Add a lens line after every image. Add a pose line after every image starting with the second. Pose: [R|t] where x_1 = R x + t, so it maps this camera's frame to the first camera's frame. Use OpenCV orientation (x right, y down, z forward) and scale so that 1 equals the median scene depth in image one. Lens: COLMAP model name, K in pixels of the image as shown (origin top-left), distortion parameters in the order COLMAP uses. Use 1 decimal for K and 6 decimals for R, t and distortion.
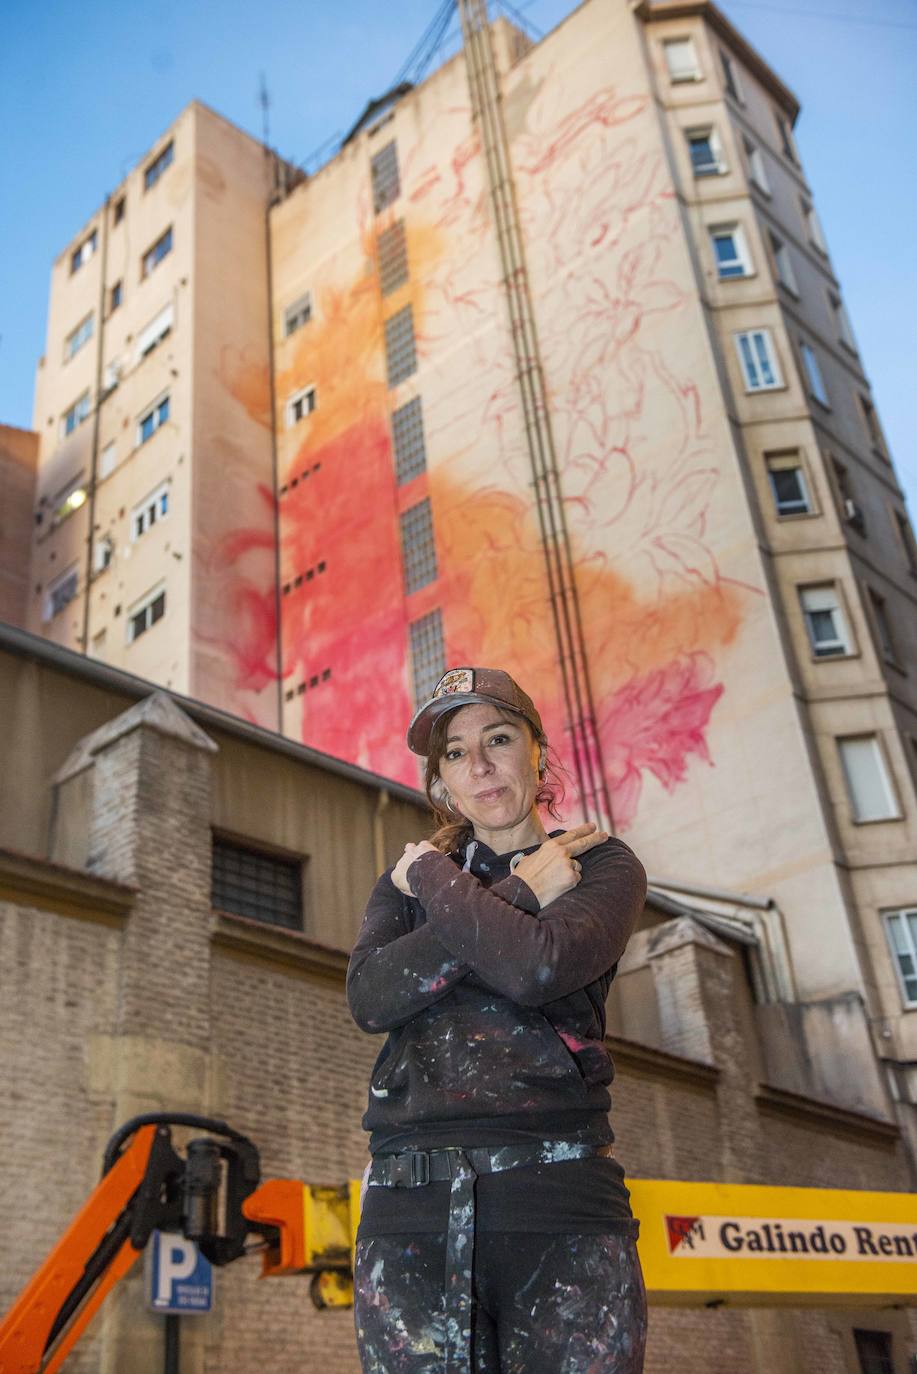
lens RADIAL K [[1474.8, 0, 410.1], [0, 1474.8, 680.0], [0, 0, 1]] dist [0.058209, 0.000000]
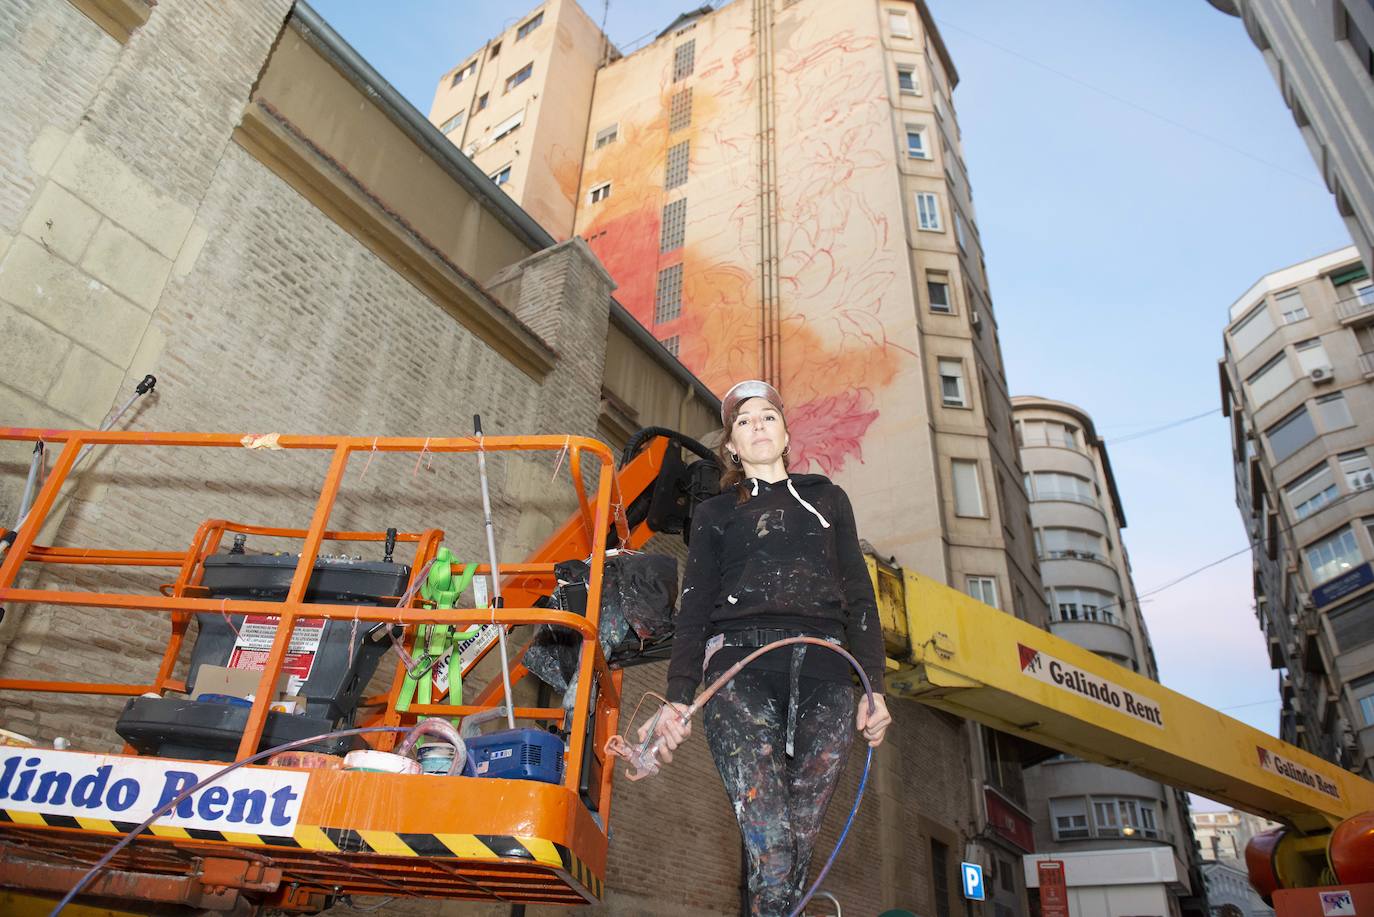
lens RADIAL K [[953.2, 0, 667.2], [0, 953.2, 435.8], [0, 0, 1]] dist [-0.051853, -0.005754]
pose [[0.974535, 0.202149, 0.097041, -0.060657], [-0.199589, 0.979236, -0.035504, 0.081794], [-0.102203, 0.015231, 0.994647, 0.080261]]
